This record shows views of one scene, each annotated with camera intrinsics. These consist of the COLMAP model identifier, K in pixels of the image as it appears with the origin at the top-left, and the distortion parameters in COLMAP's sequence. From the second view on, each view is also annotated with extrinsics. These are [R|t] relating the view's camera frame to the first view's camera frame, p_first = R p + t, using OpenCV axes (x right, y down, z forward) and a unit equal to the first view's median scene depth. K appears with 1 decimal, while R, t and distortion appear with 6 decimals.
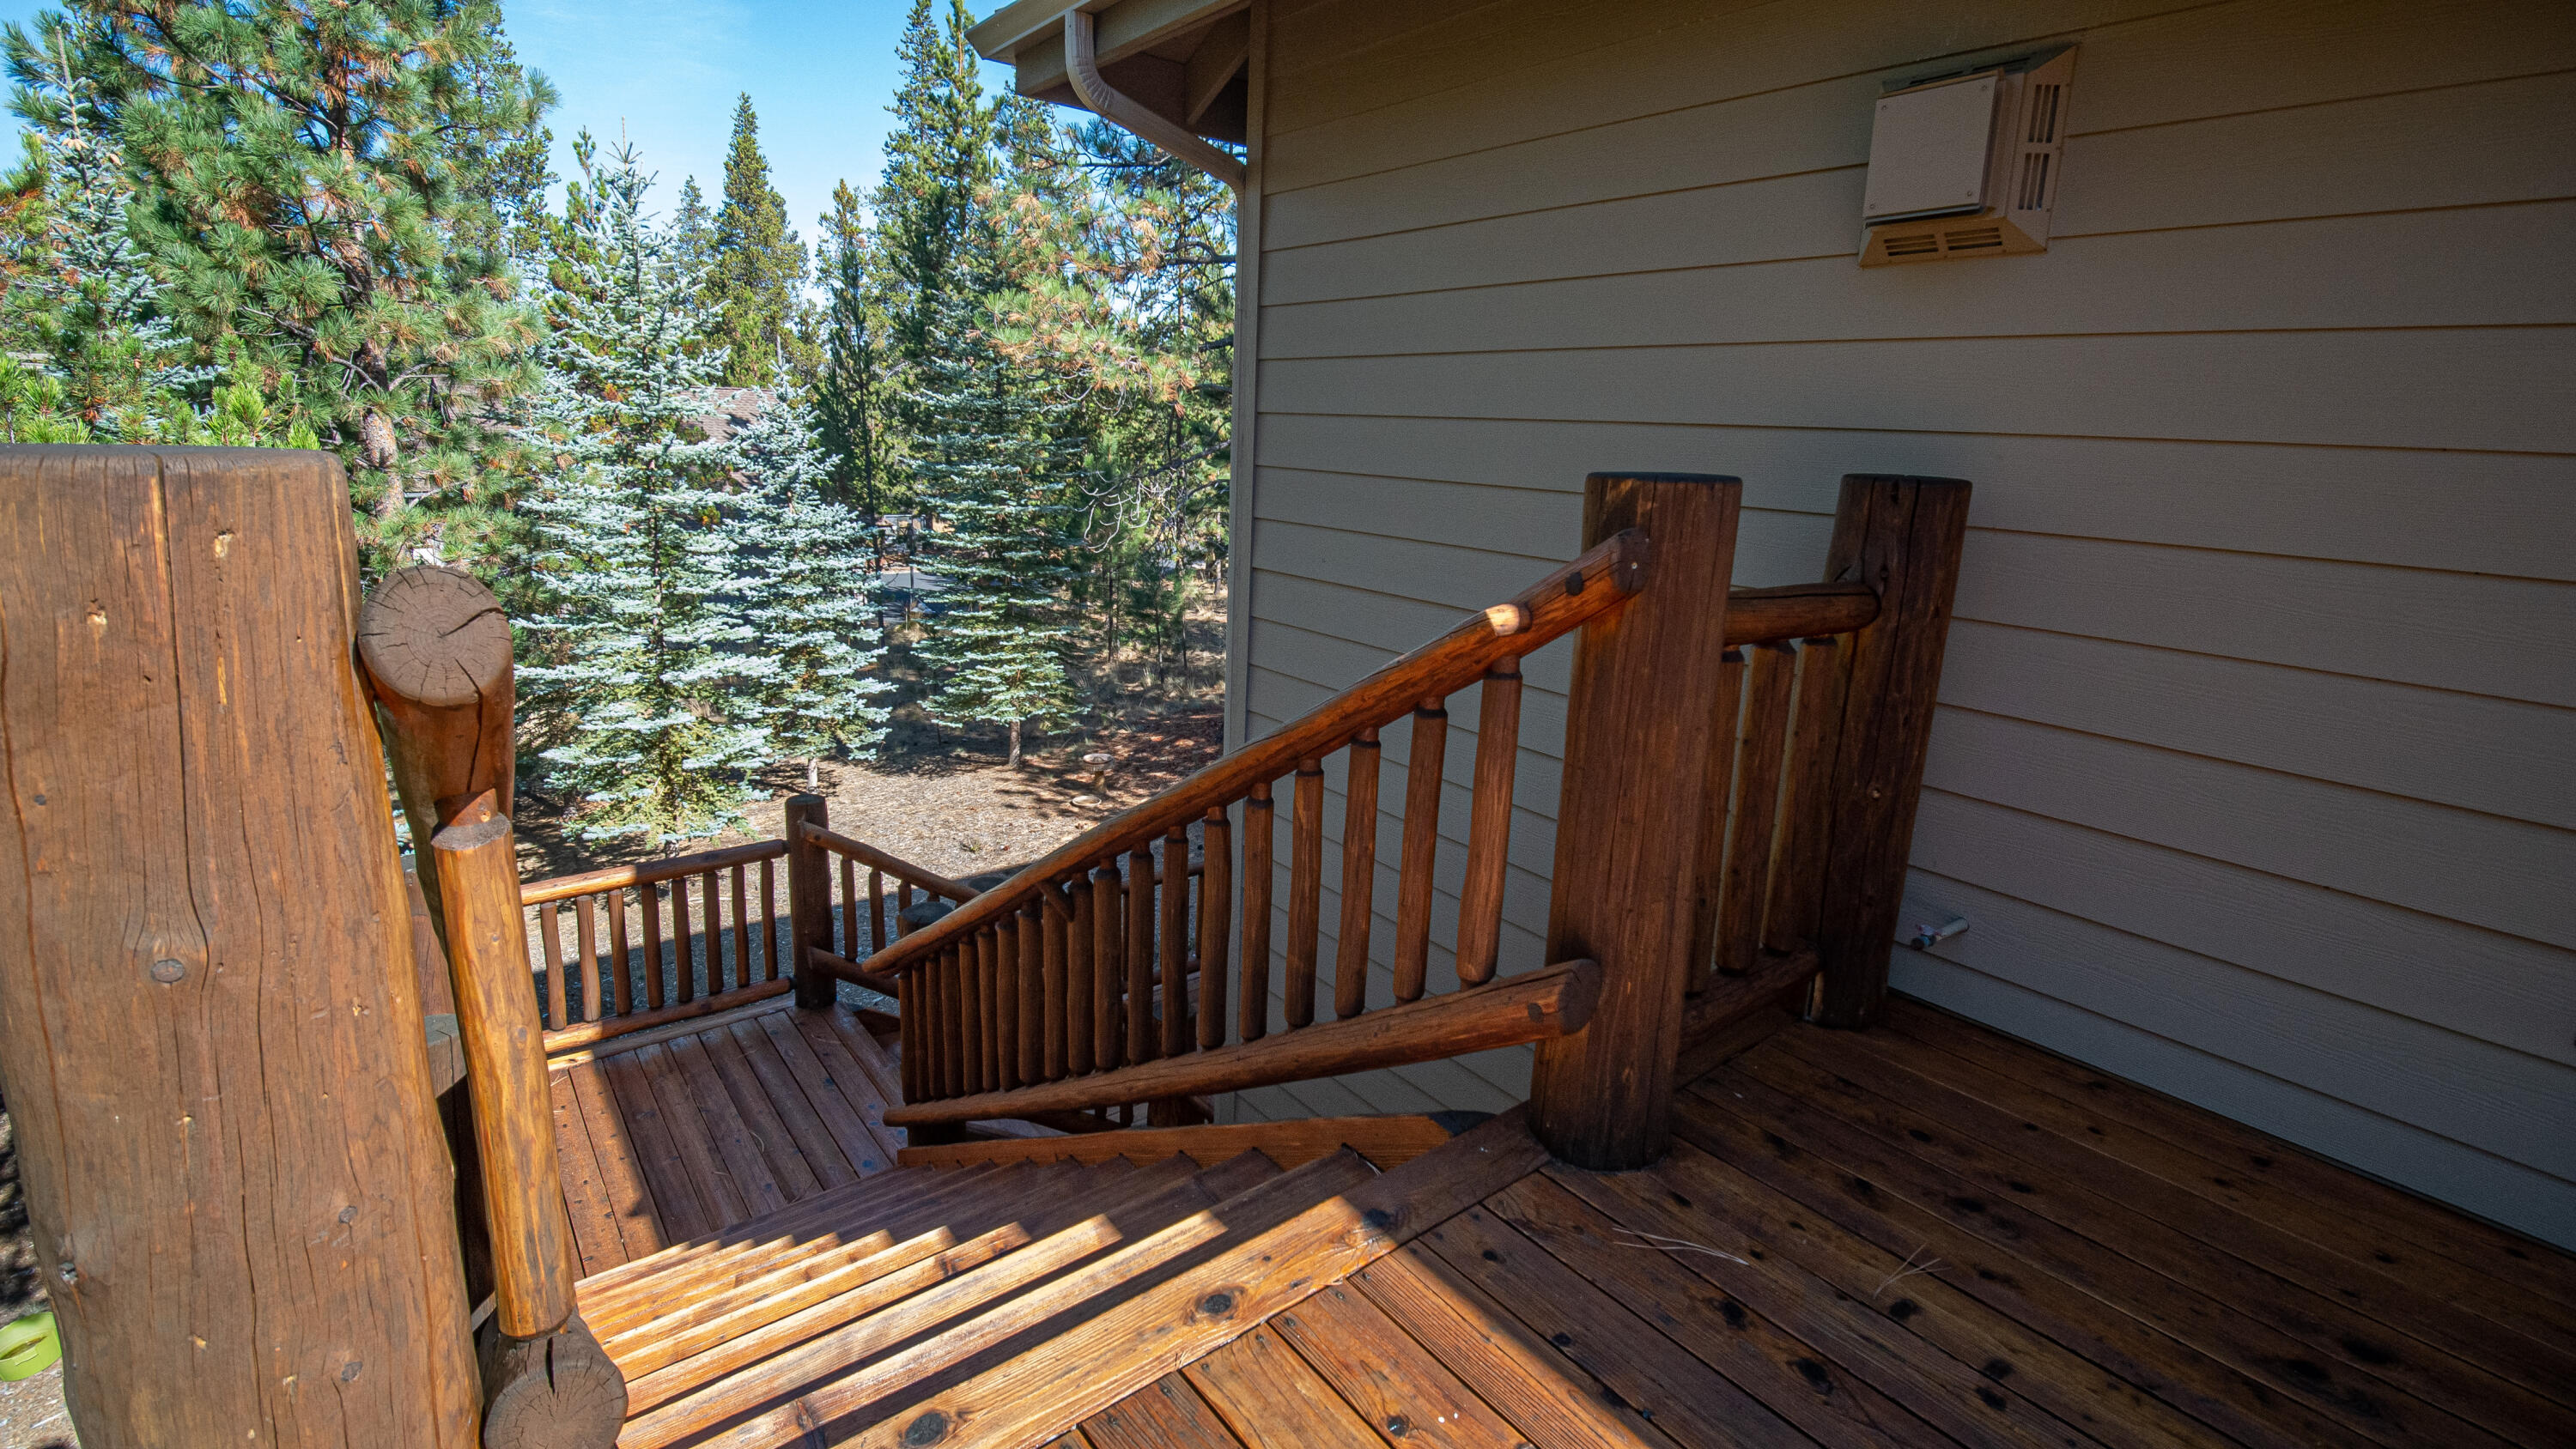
lens RADIAL K [[1167.1, 0, 1292.5], [0, 1167.1, 719.1], [0, 0, 1]] dist [-0.006364, -0.002931]
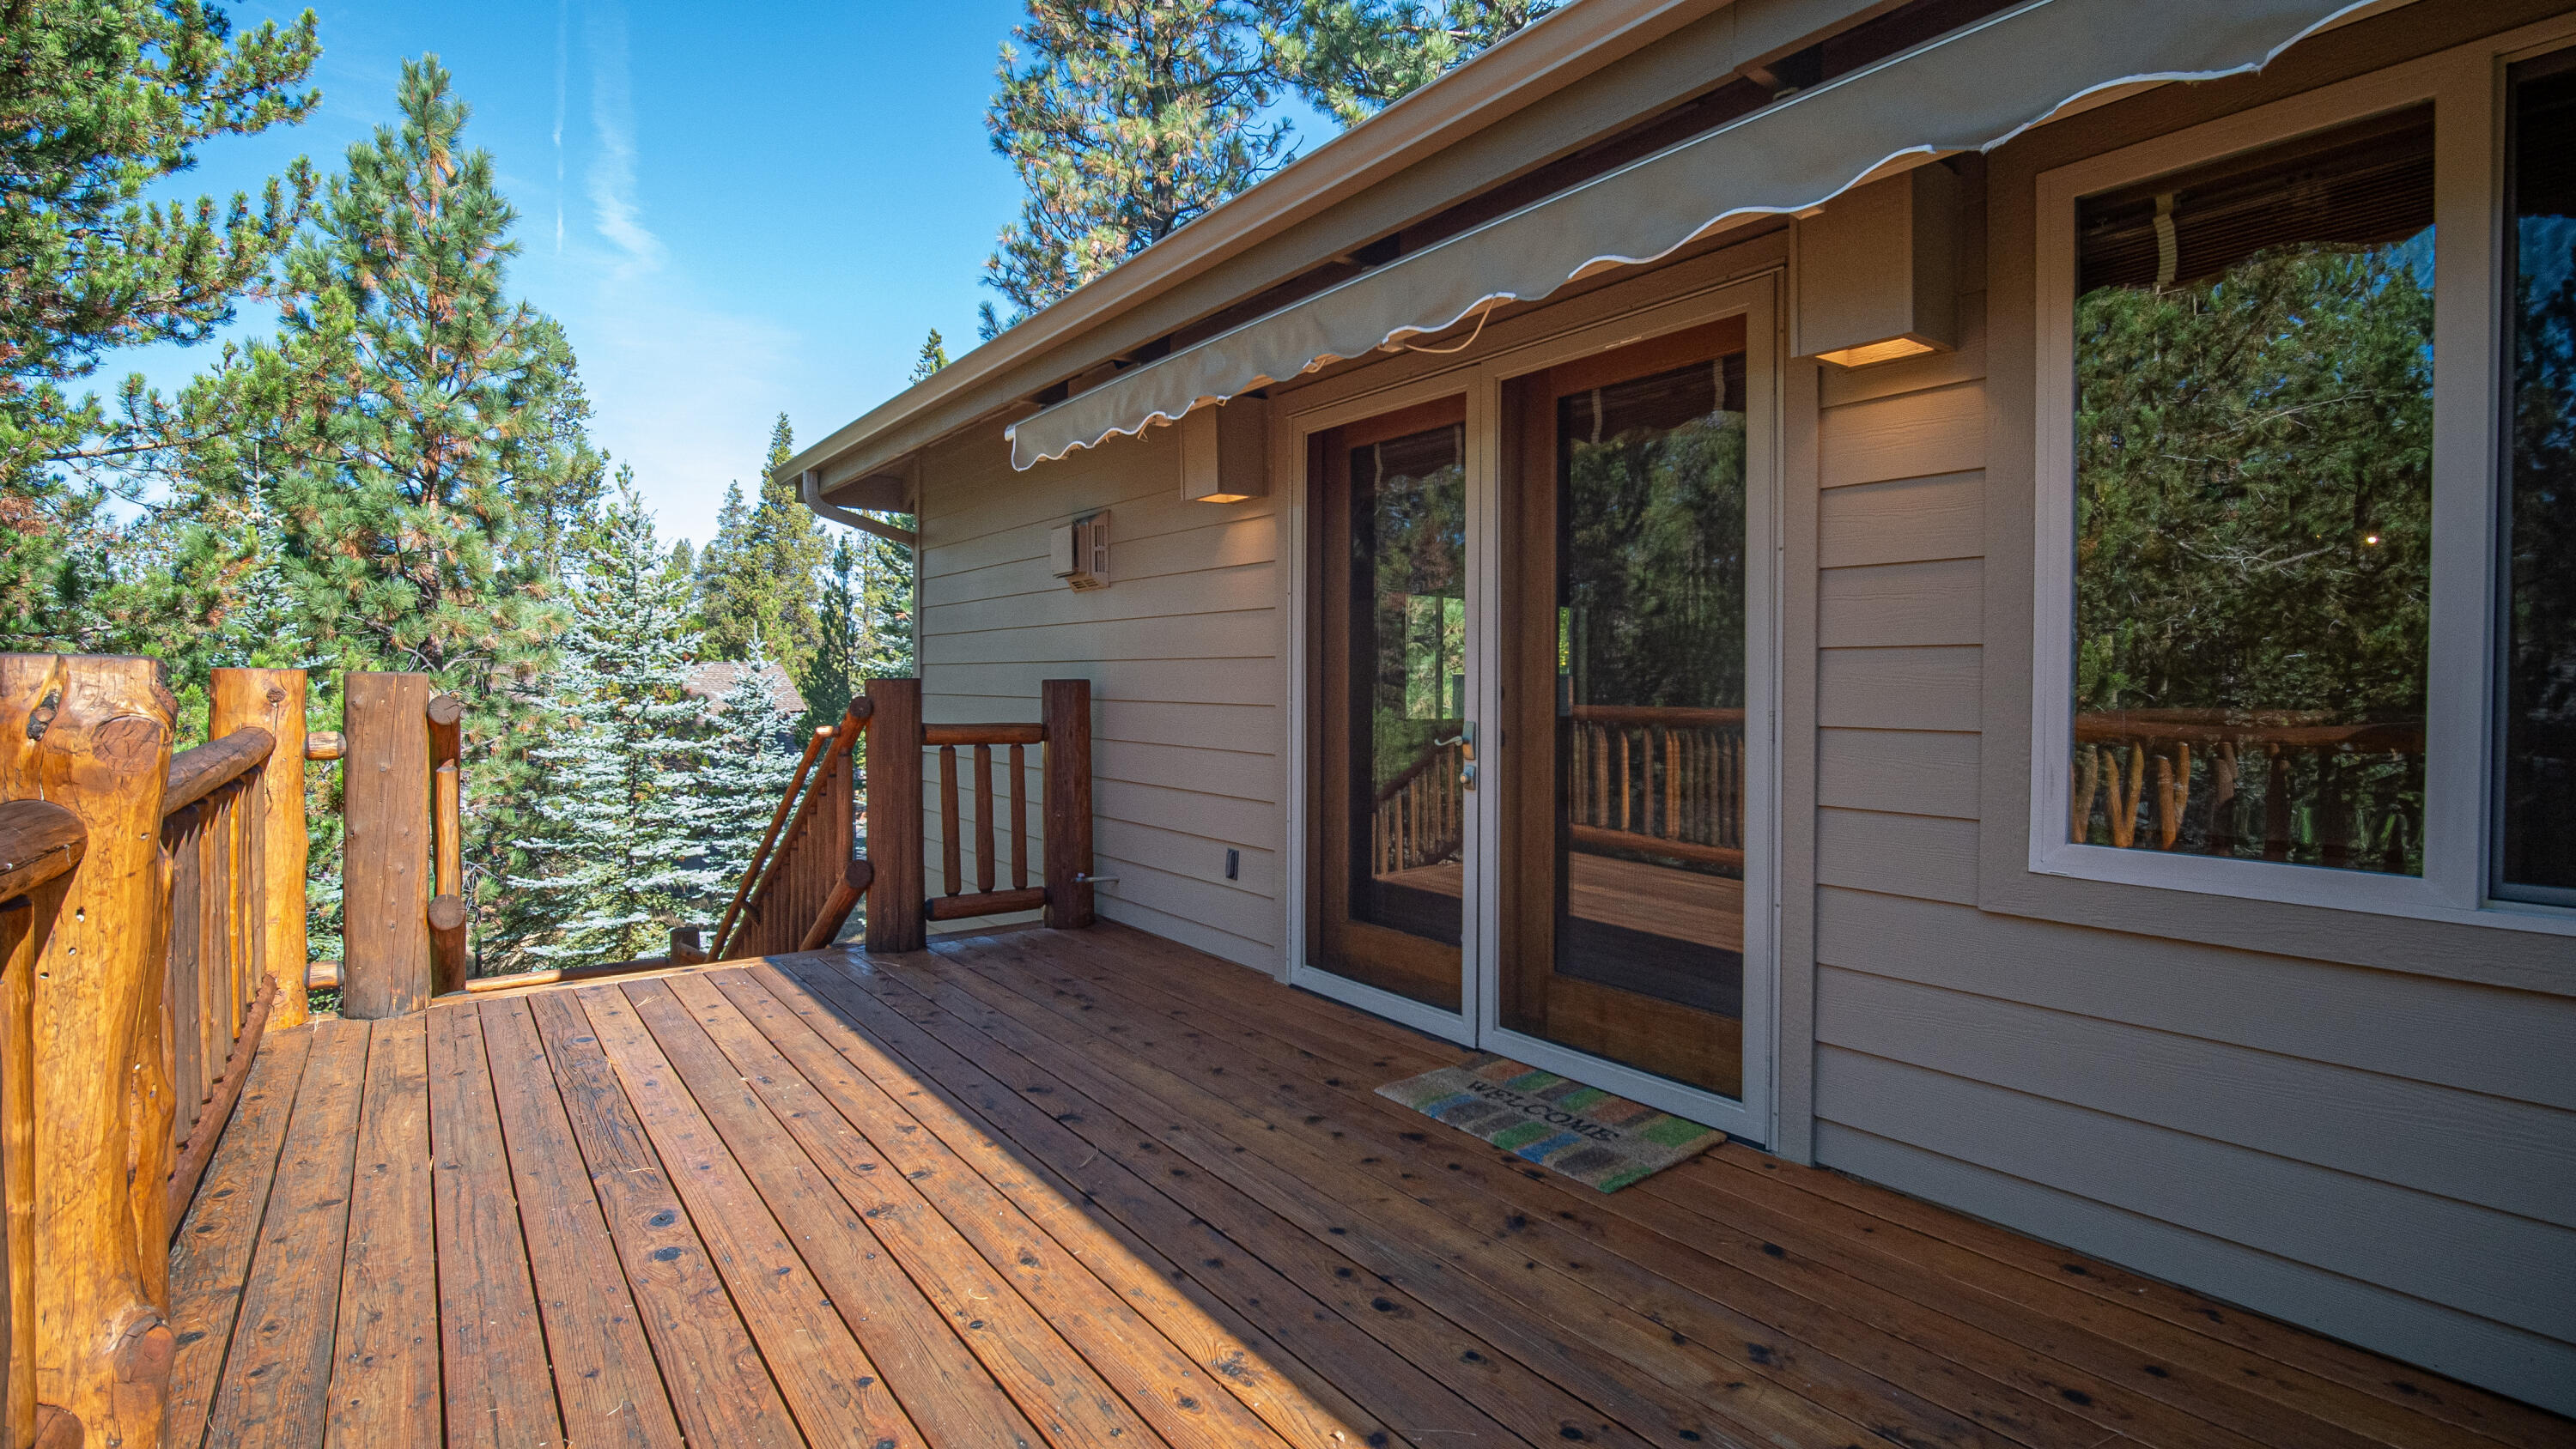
lens RADIAL K [[1167.1, 0, 1280.2], [0, 1167.1, 717.2], [0, 0, 1]] dist [-0.006364, -0.002931]
pose [[0.999340, -0.029864, -0.020689, 0.191708], [0.024708, 0.976167, -0.215609, 0.073757], [0.026635, 0.214955, 0.976261, -0.244284]]
